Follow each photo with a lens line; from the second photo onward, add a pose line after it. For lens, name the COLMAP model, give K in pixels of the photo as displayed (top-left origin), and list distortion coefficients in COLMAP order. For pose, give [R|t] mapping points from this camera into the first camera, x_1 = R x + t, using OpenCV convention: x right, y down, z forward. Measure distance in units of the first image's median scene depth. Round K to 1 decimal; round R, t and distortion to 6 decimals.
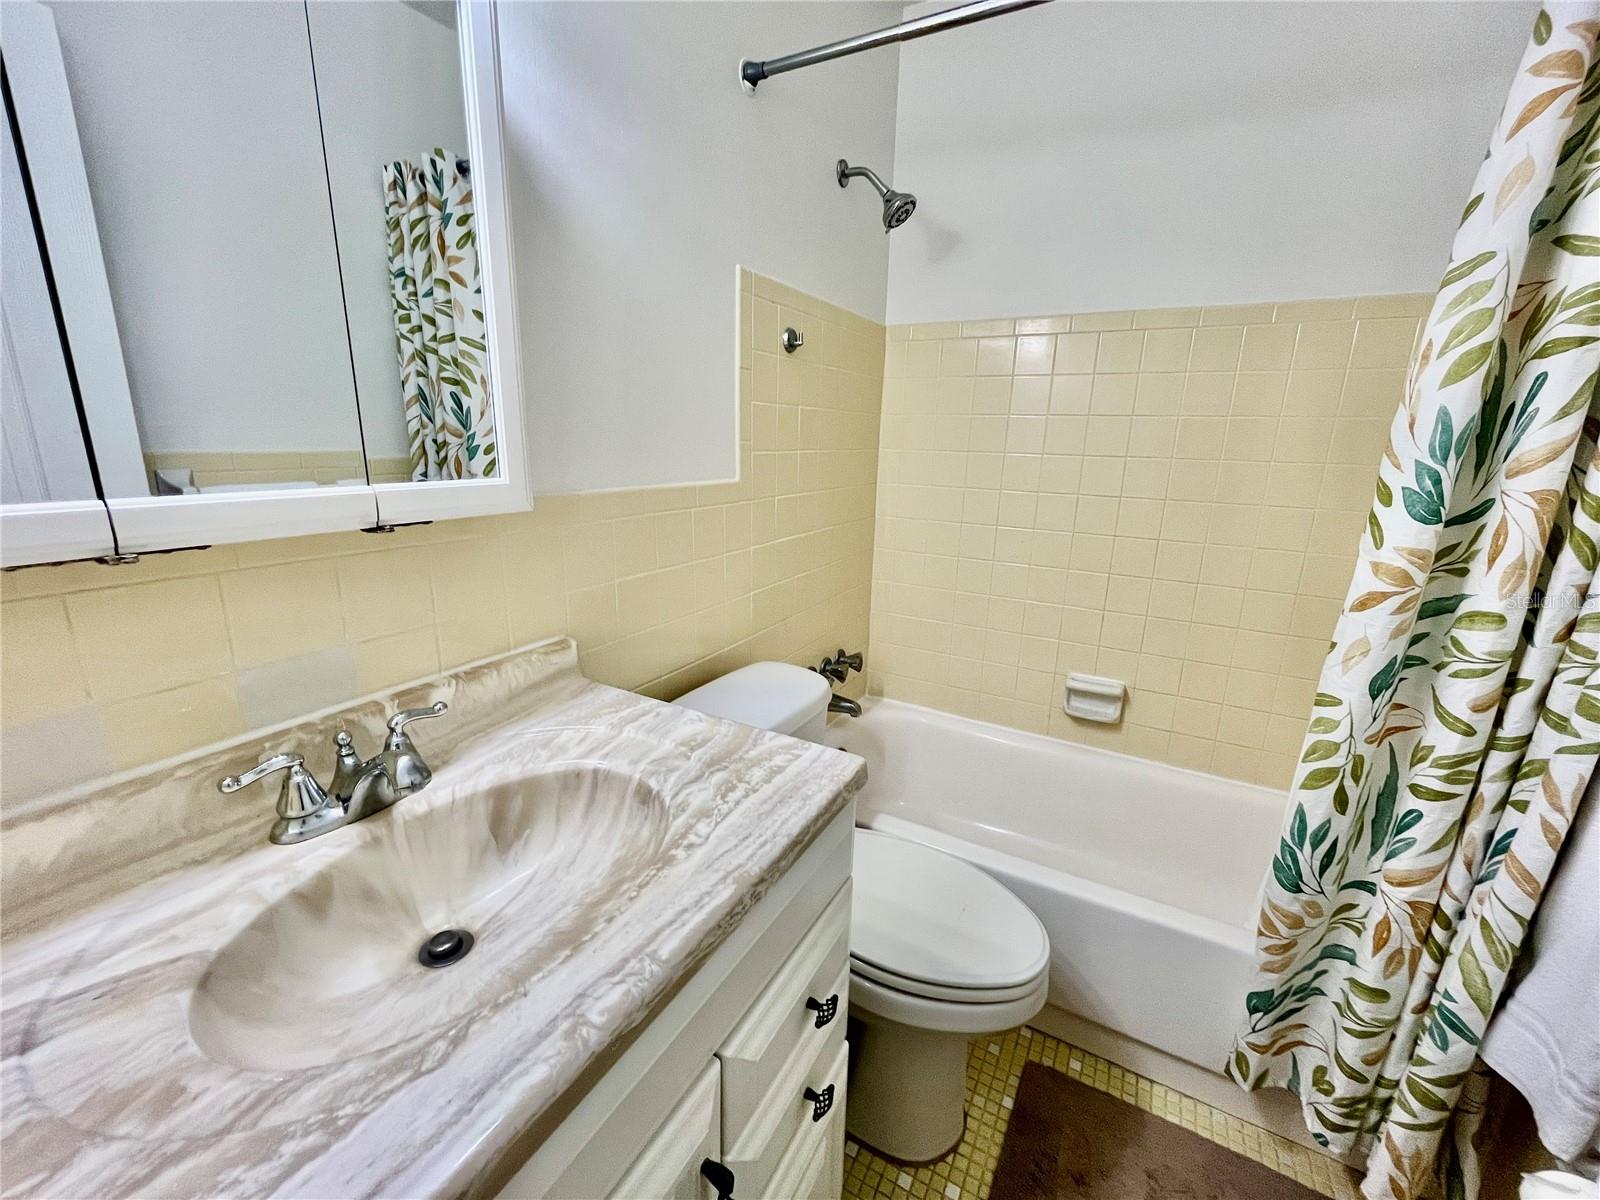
lens RADIAL K [[648.5, 0, 798.5], [0, 648.5, 600.9], [0, 0, 1]] dist [-0.001932, -0.000181]
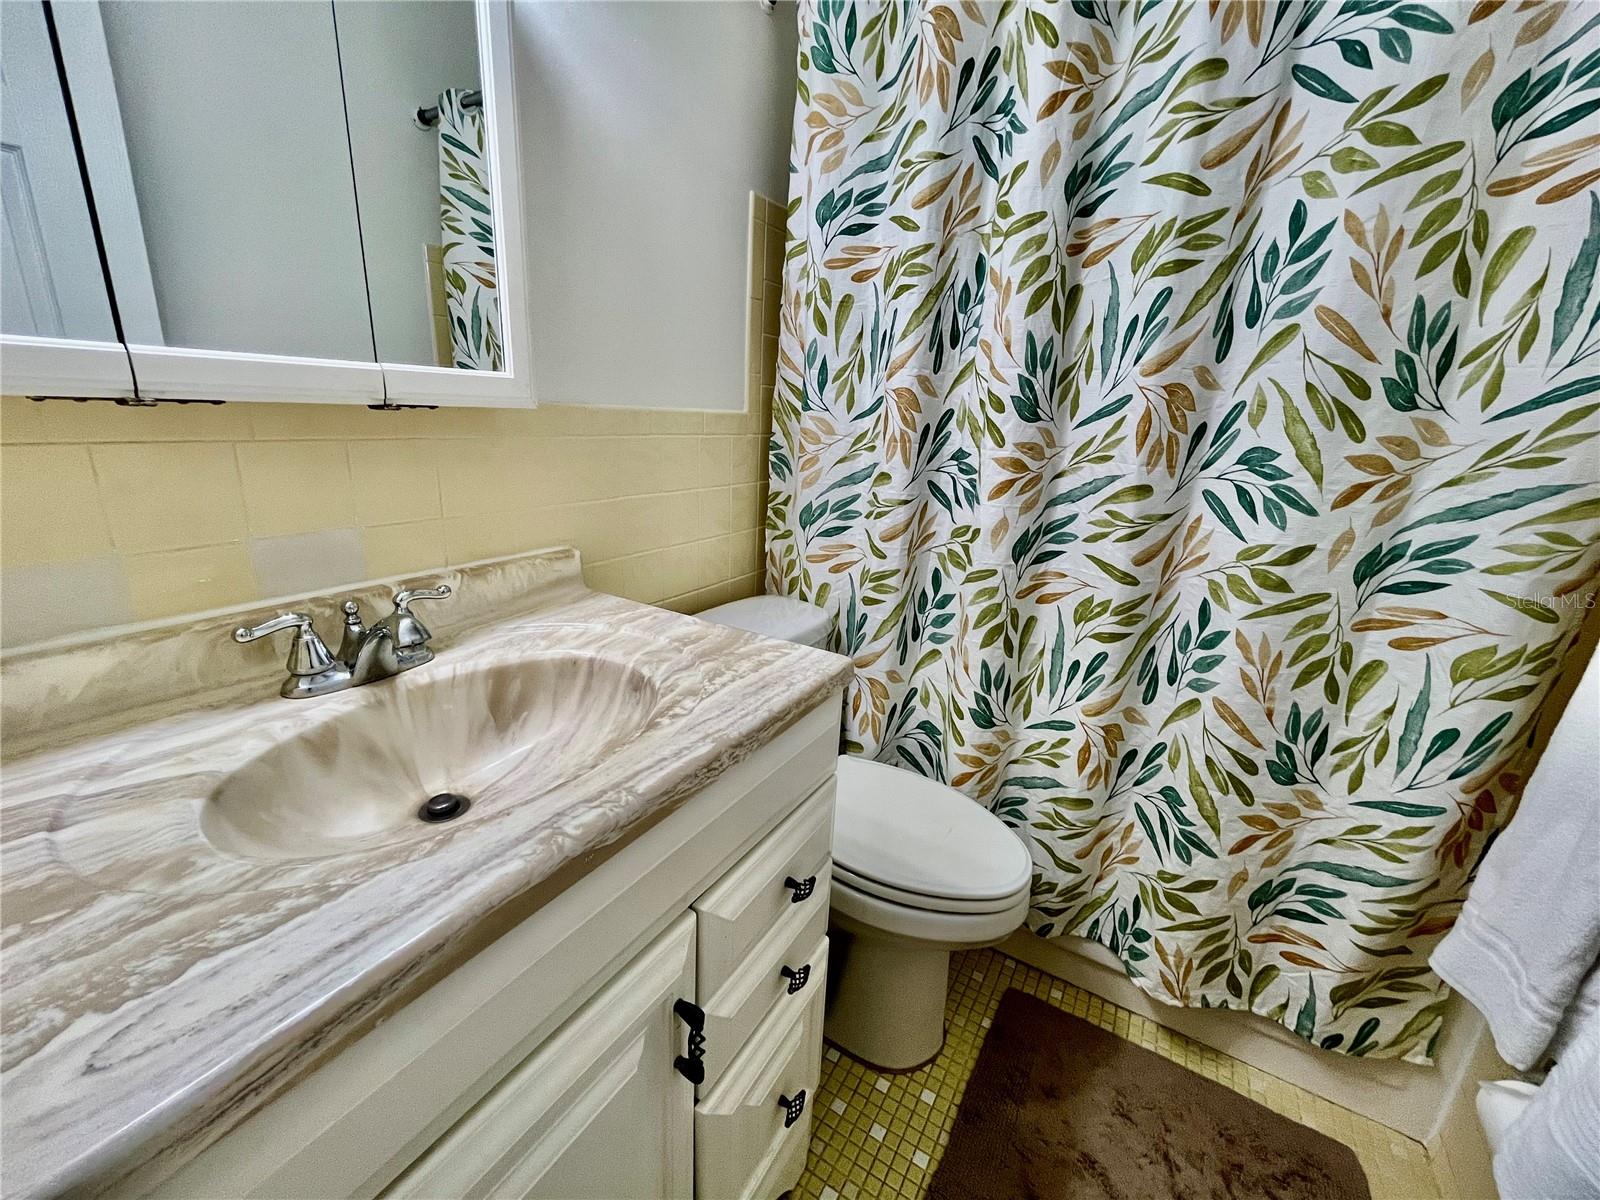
lens RADIAL K [[648.5, 0, 800.0], [0, 648.5, 602.3], [0, 0, 1]] dist [-0.001932, -0.000181]
pose [[0.999112, 0.034242, -0.024539, 0.047361], [-0.033346, 0.998794, 0.036037, 0.132888], [0.025743, -0.035187, 0.999049, -0.028260]]
